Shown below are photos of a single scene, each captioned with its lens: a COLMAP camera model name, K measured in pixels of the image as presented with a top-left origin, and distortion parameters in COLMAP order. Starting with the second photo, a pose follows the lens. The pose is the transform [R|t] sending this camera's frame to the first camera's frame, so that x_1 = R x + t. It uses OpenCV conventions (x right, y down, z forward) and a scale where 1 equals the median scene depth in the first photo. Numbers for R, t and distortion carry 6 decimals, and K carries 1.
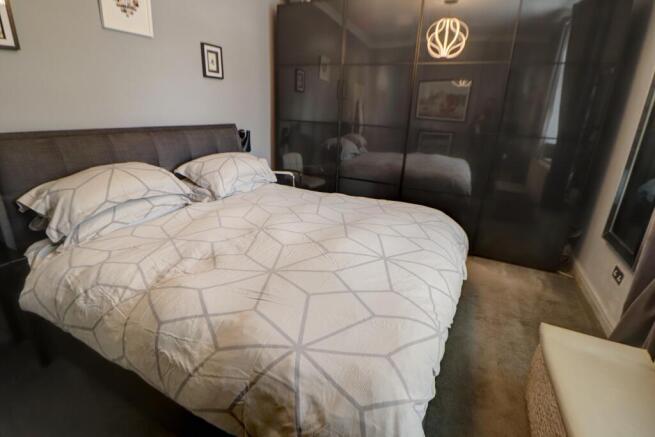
lens RADIAL K [[322.8, 0, 325.9], [0, 322.8, 218.1], [0, 0, 1]] dist [-0.021682, -0.000846]
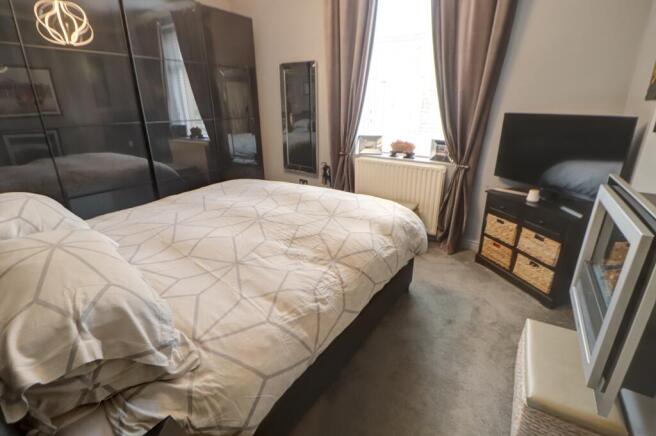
lens RADIAL K [[323.3, 0, 326.4], [0, 323.3, 217.6], [0, 0, 1]] dist [-0.021682, -0.000846]
pose [[0.120728, -0.377283, 0.918195, -1.541682], [0.323514, 0.889416, 0.322920, -0.318200], [-0.938490, 0.258063, 0.229434, 0.639380]]
